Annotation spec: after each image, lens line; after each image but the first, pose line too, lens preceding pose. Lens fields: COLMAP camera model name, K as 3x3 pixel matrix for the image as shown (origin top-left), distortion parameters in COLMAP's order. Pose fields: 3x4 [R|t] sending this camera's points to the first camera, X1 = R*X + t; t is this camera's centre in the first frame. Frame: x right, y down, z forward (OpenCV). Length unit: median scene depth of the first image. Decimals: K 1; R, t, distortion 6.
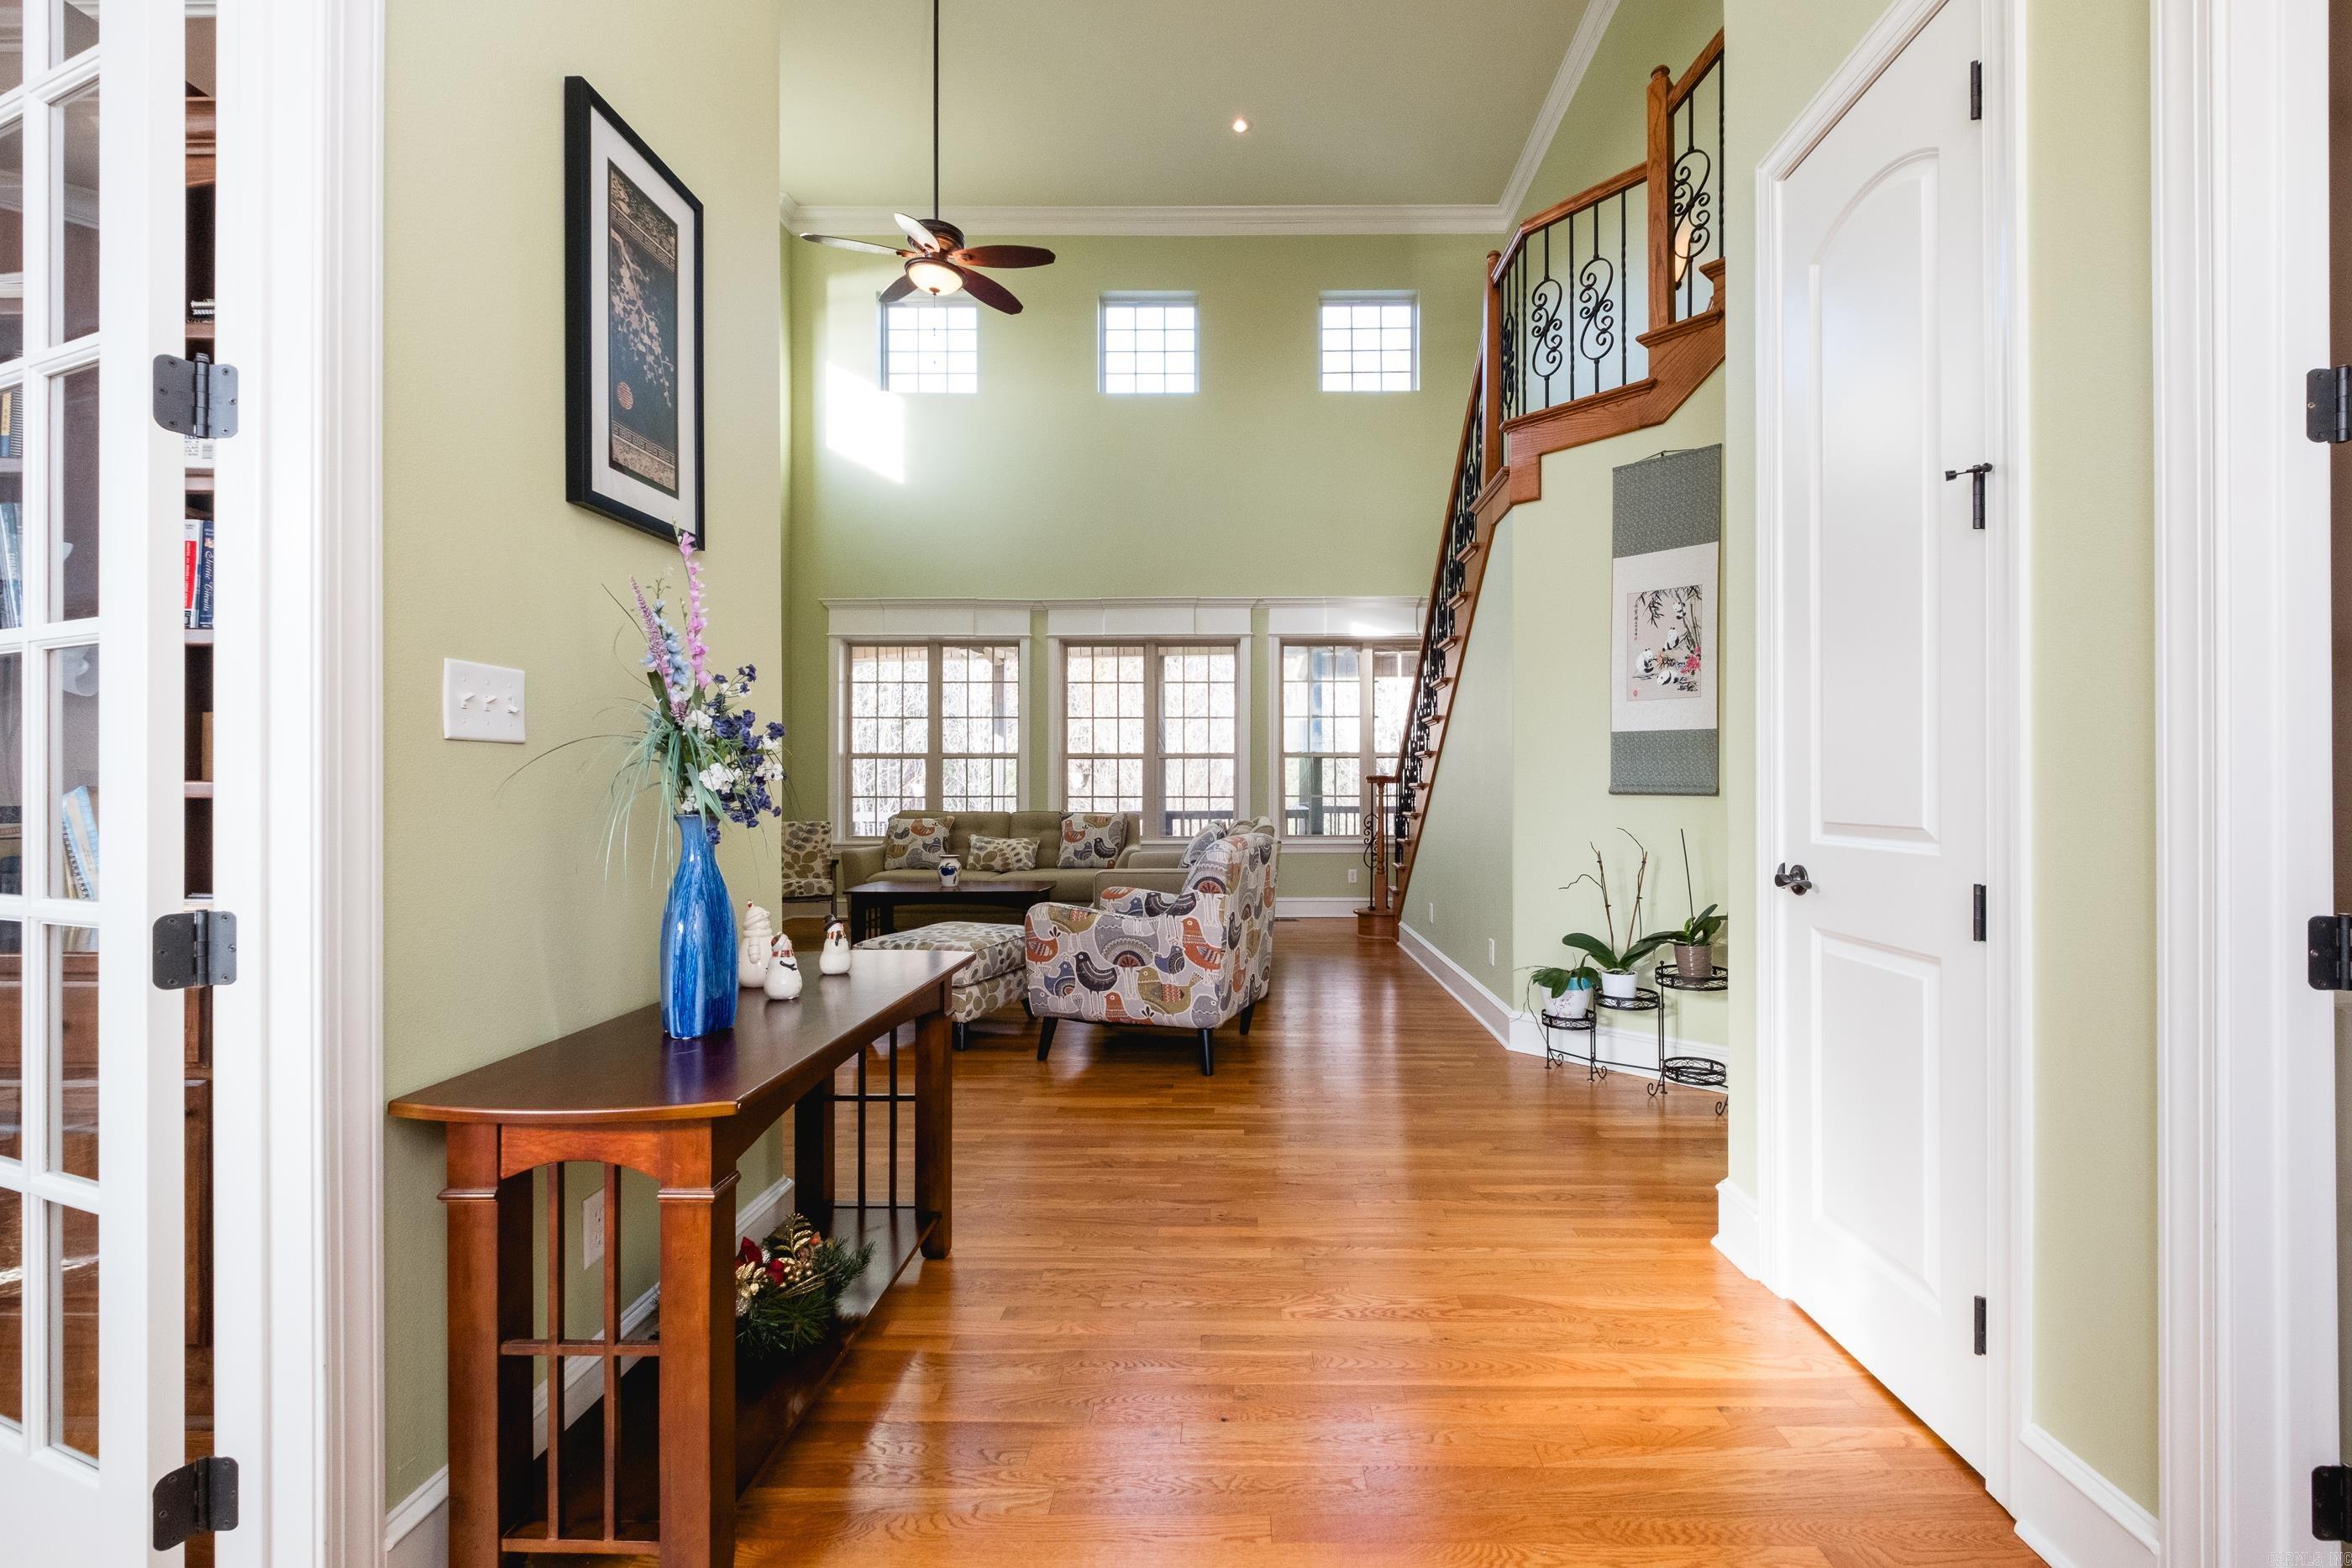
lens RADIAL K [[1024.8, 0, 1178.0], [0, 1024.8, 774.5], [0, 0, 1]] dist [0.008272, -0.004182]
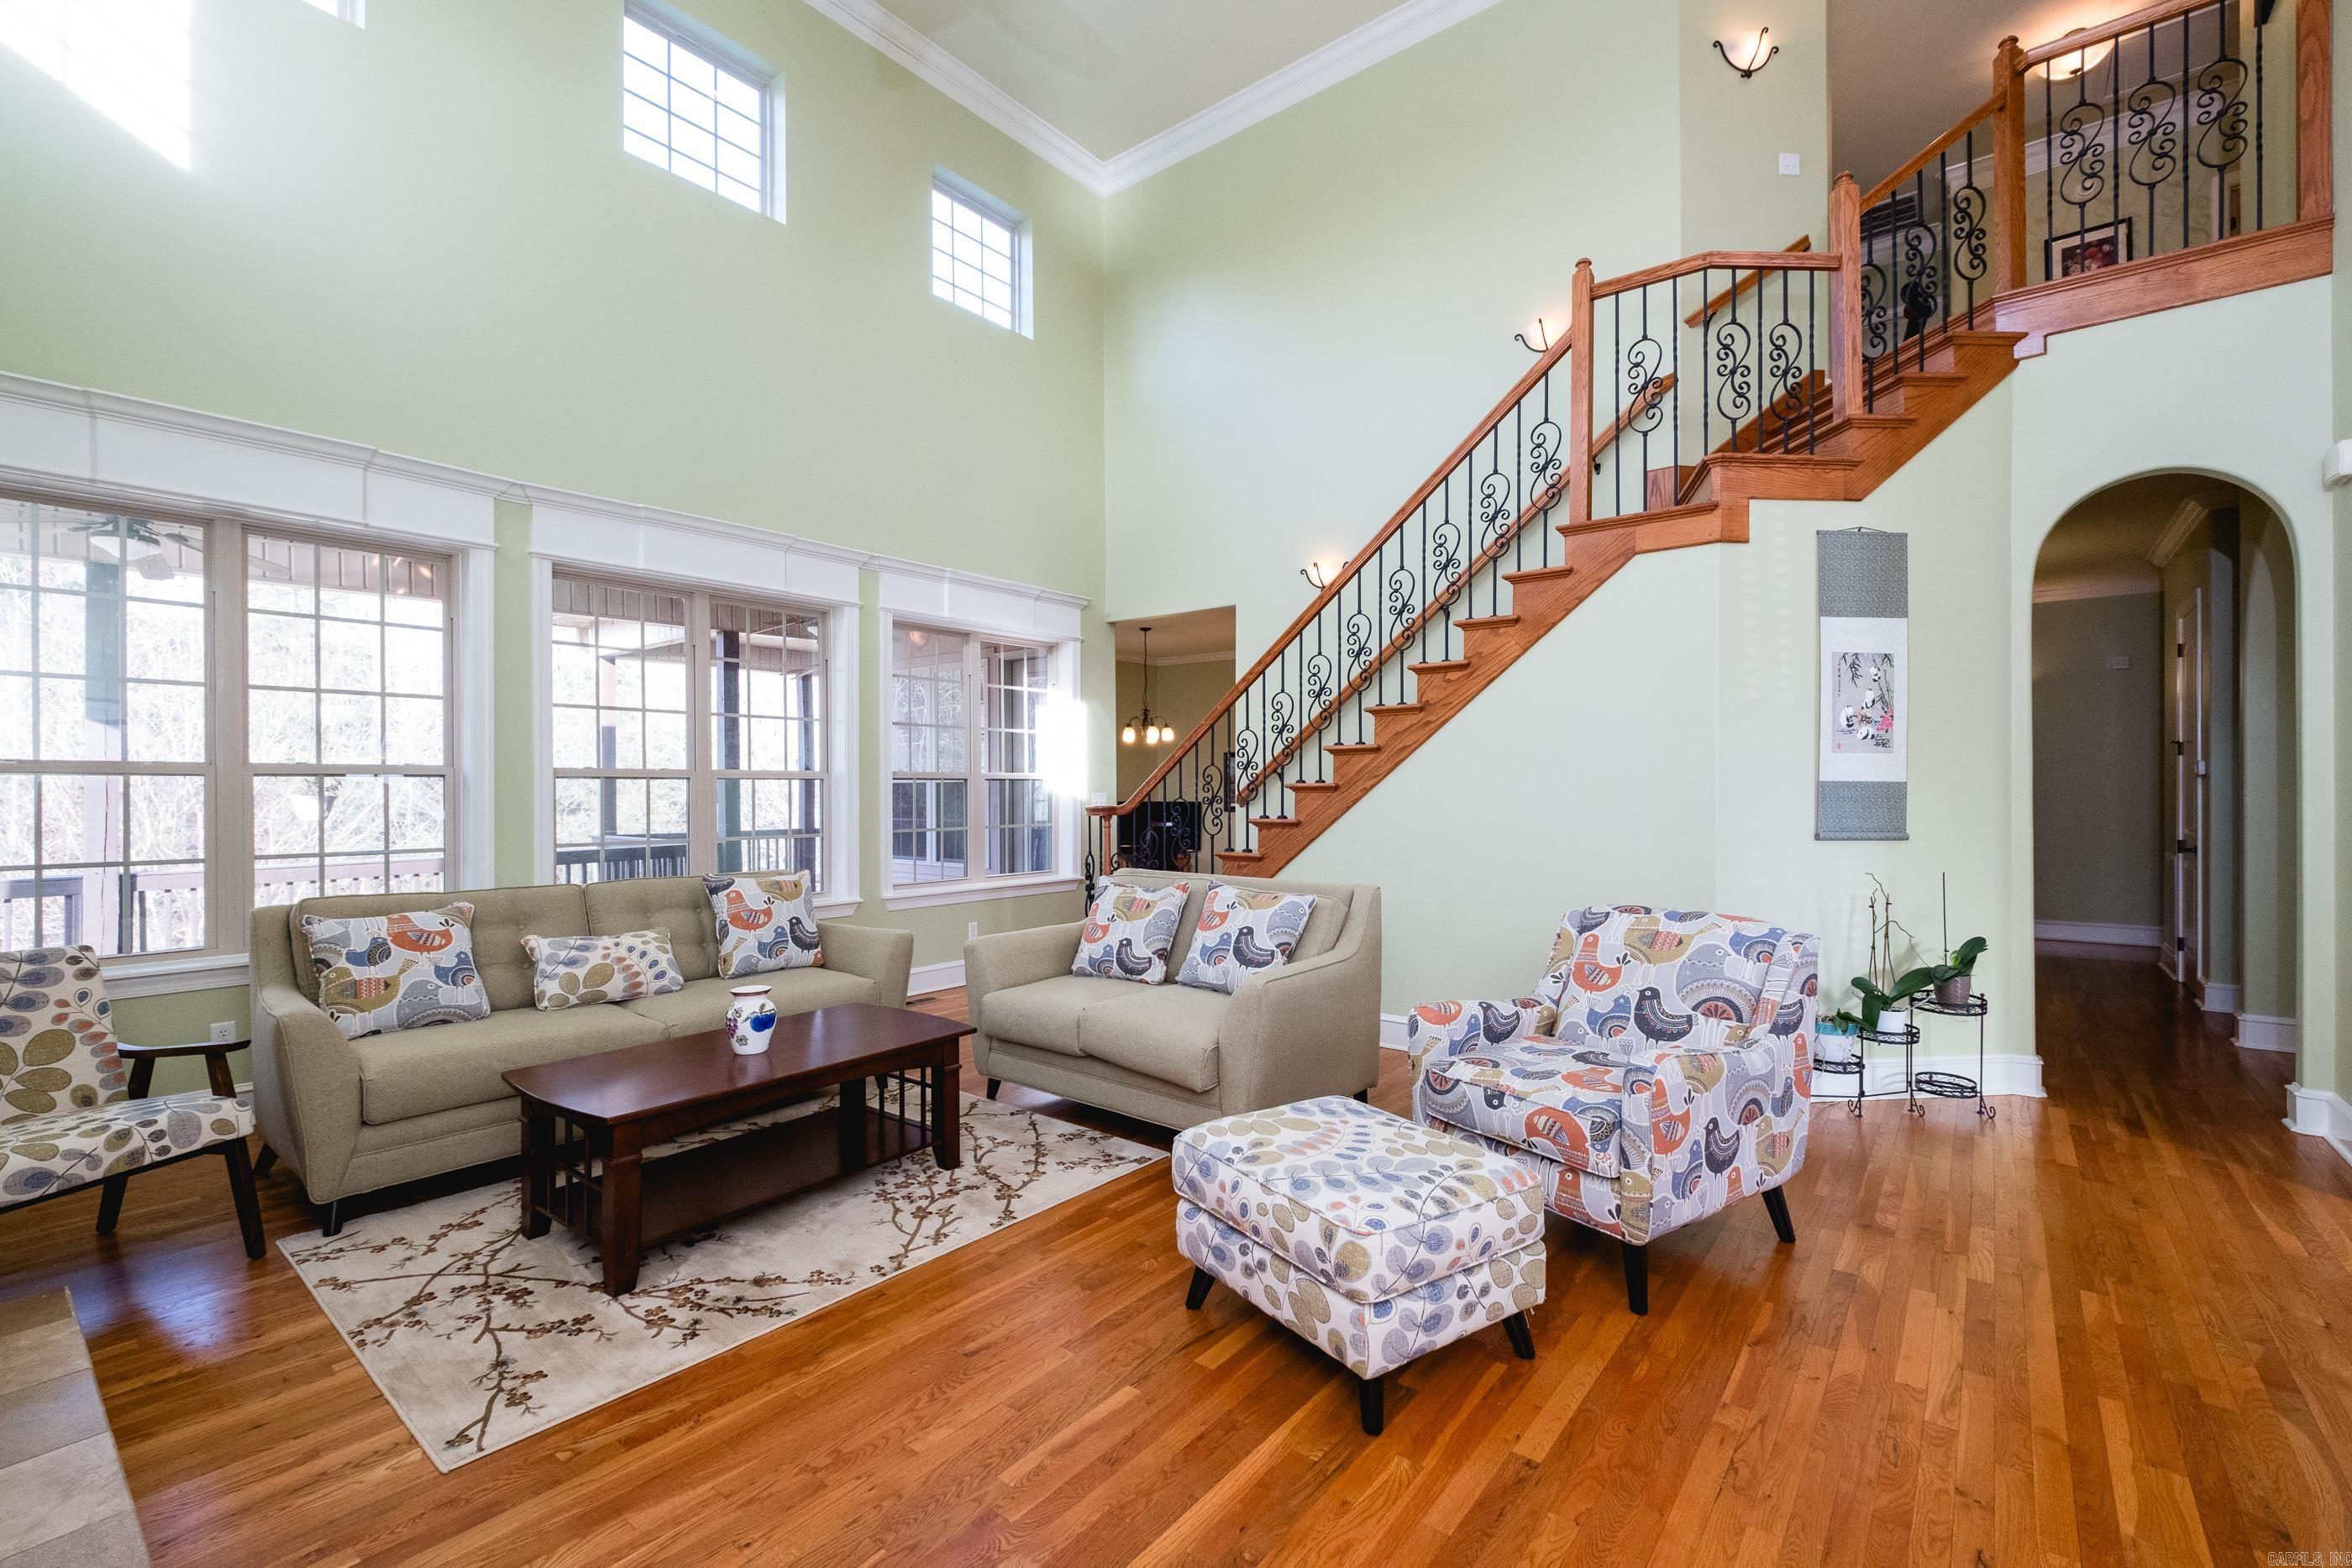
lens RADIAL K [[1024.8, 0, 1190.1], [0, 1024.8, 786.5], [0, 0, 1]] dist [0.008272, -0.004182]
pose [[0.595809, 0.002357, 0.803123, -0.498328], [-0.007273, 0.999971, 0.002460, -0.020738], [-0.803093, -0.007307, 0.595809, 0.548452]]
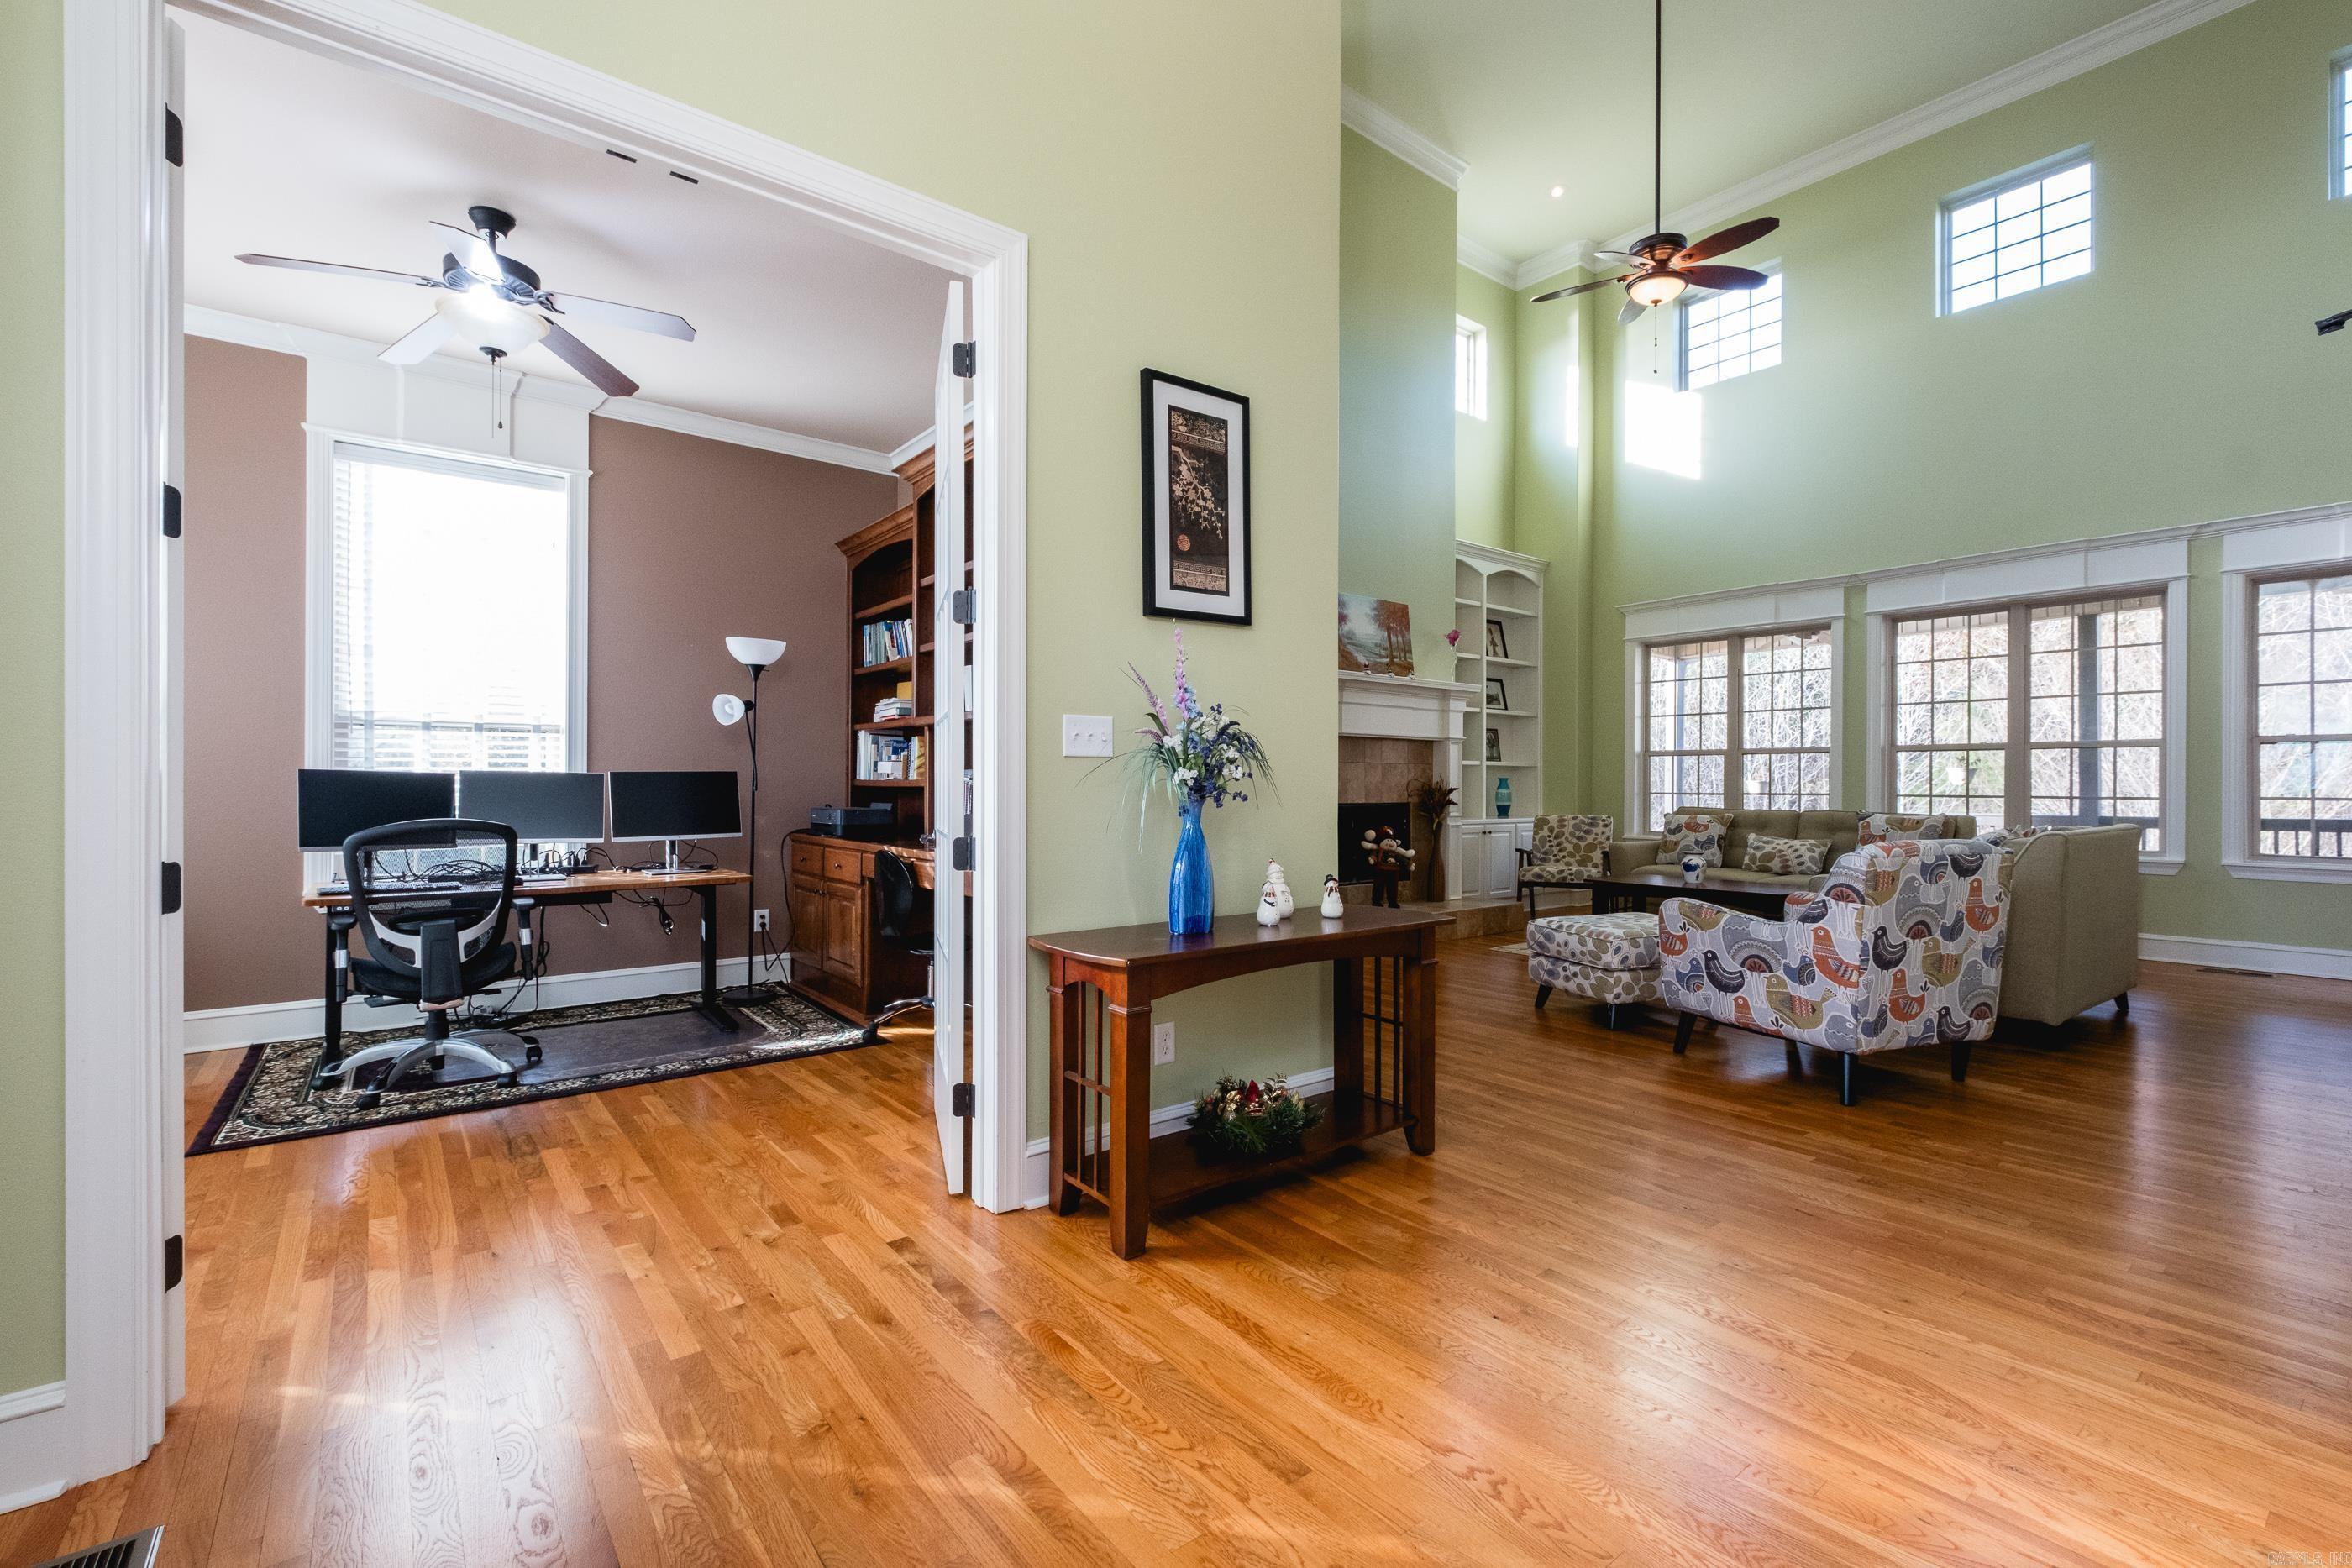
lens RADIAL K [[1024.8, 0, 1208.3], [0, 1024.8, 765.0], [0, 0, 1]] dist [0.008272, -0.004182]
pose [[0.636296, -0.010693, -0.771371, 0.265557], [0.006068, 0.999942, -0.008856, 0.000082], [0.771421, 0.000954, 0.636324, -0.003143]]
